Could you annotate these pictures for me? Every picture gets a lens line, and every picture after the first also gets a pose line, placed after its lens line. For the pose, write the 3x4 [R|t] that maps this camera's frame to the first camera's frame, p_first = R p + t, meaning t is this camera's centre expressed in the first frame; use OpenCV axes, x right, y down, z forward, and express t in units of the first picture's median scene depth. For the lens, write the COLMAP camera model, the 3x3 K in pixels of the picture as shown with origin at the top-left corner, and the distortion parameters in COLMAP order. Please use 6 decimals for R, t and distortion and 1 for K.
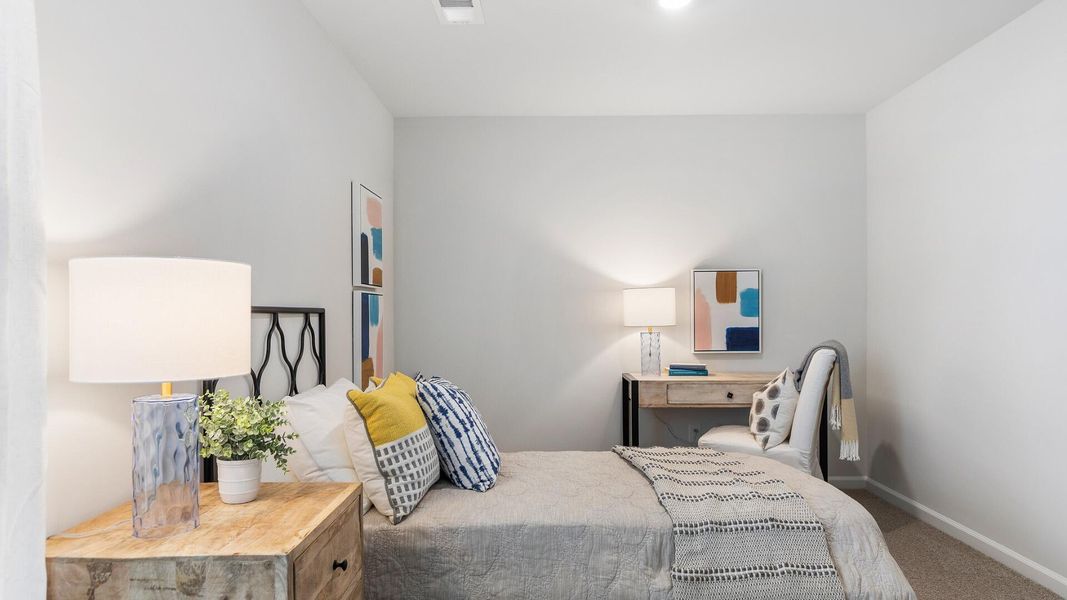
lens RADIAL K [[928.6, 0, 536.8], [0, 928.6, 287.5], [0, 0, 1]] dist [0.000933, 0.000465]
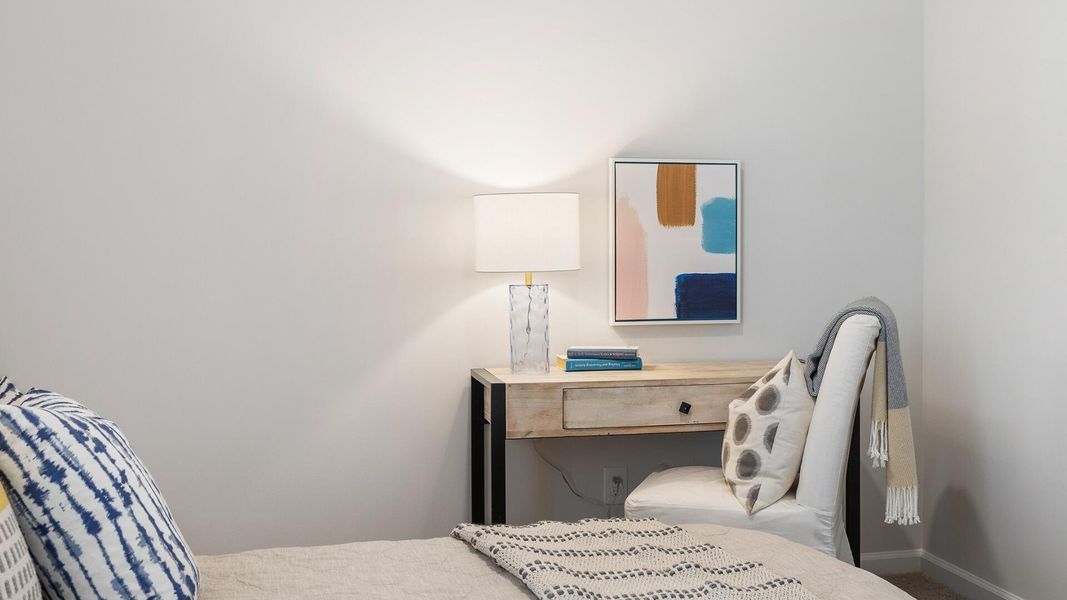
lens RADIAL K [[876.3, 0, 547.0], [0, 876.3, 260.2], [0, 0, 1]] dist [0.001758, 0.004409]
pose [[0.959571, 0.005152, 0.281418, 0.001222], [-0.008968, 0.999884, 0.012273, 0.030372], [-0.281322, -0.014301, 0.959507, 0.561615]]
